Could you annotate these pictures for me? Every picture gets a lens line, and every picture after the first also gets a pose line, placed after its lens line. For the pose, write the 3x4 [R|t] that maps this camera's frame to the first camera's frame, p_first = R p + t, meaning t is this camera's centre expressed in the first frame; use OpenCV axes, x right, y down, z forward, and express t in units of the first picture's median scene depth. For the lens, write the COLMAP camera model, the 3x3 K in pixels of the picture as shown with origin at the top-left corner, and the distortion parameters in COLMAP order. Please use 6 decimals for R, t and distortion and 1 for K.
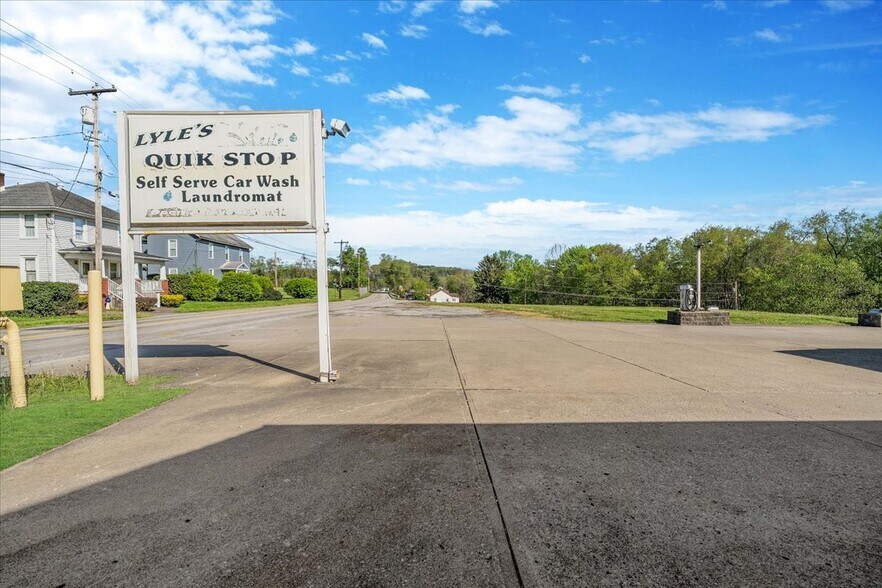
lens RADIAL K [[395.6, 0, 441.0], [0, 395.6, 294.0], [0, 0, 1]] dist [-0.006362, 0.001108]
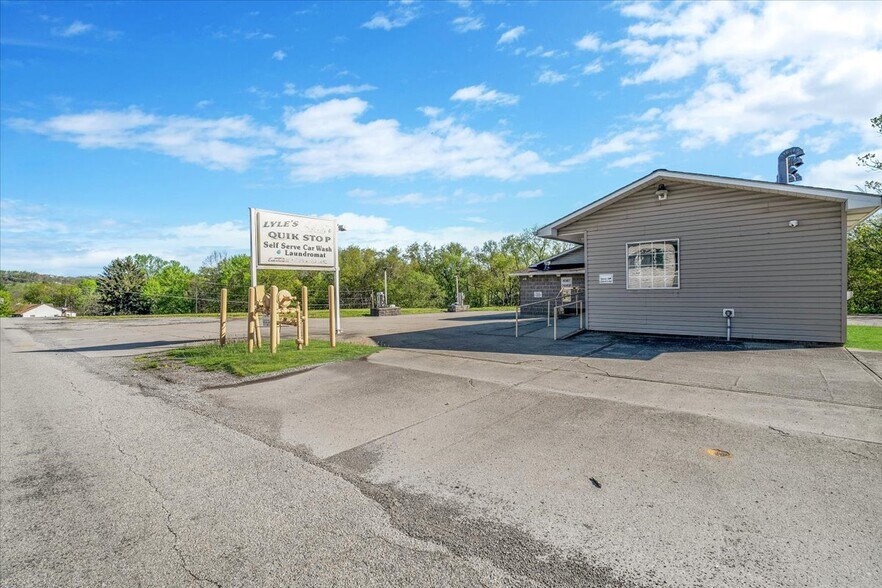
lens RADIAL K [[395.6, 0, 441.0], [0, 395.6, 294.0], [0, 0, 1]] dist [-0.006362, 0.001108]
pose [[0.658899, -0.014008, 0.752101, -0.226160], [0.030236, 0.999512, -0.007872, 0.003015], [-0.751624, 0.027928, 0.659001, -0.139612]]
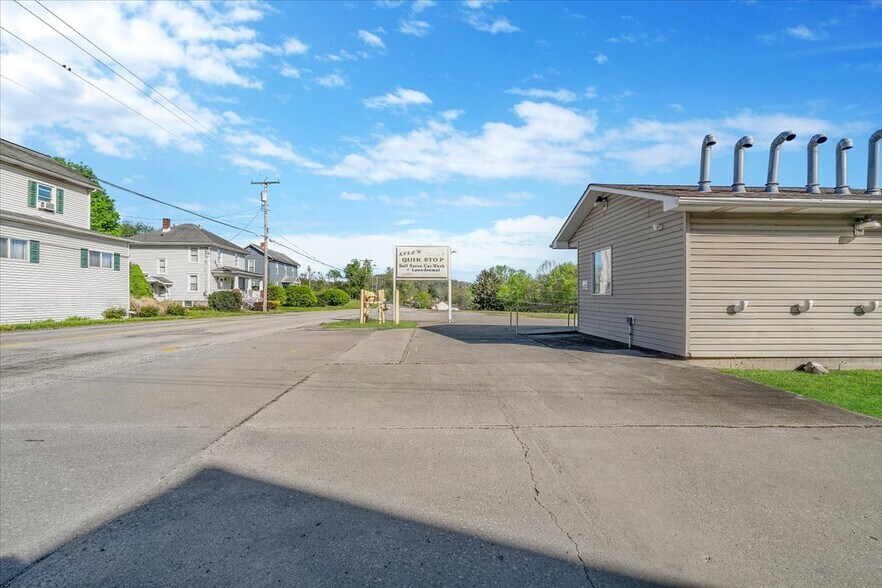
lens RADIAL K [[395.6, 0, 441.0], [0, 395.6, 294.0], [0, 0, 1]] dist [-0.006362, 0.001108]
pose [[0.999878, 0.010839, 0.011211, -0.056320], [-0.010504, 0.999510, -0.029479, 0.010174], [-0.011525, 0.029358, 0.999503, -0.340811]]
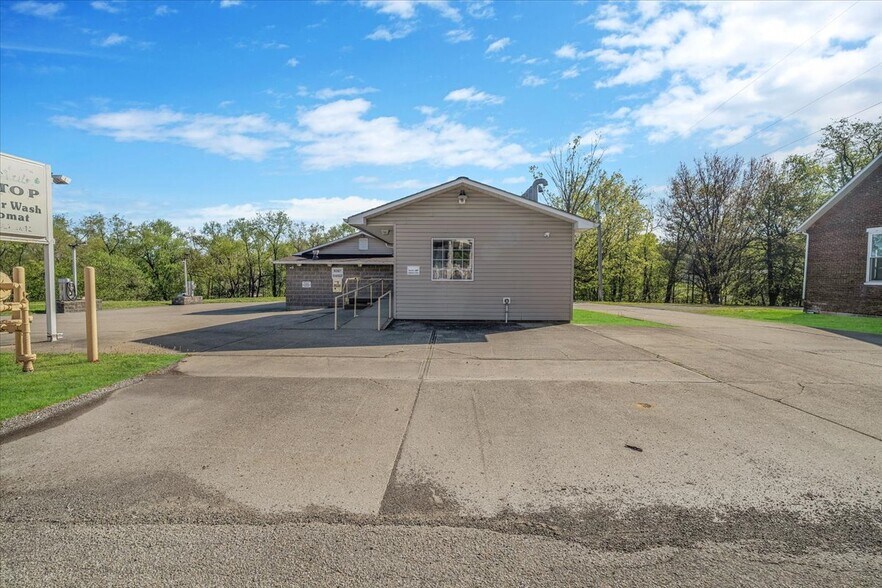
lens RADIAL K [[395.6, 0, 441.0], [0, 395.6, 294.0], [0, 0, 1]] dist [-0.006362, 0.001108]
pose [[0.052461, -0.033188, 0.998071, -0.236940], [0.016911, 0.999334, 0.032341, 0.001999], [-0.998480, 0.015182, 0.052988, -0.081368]]
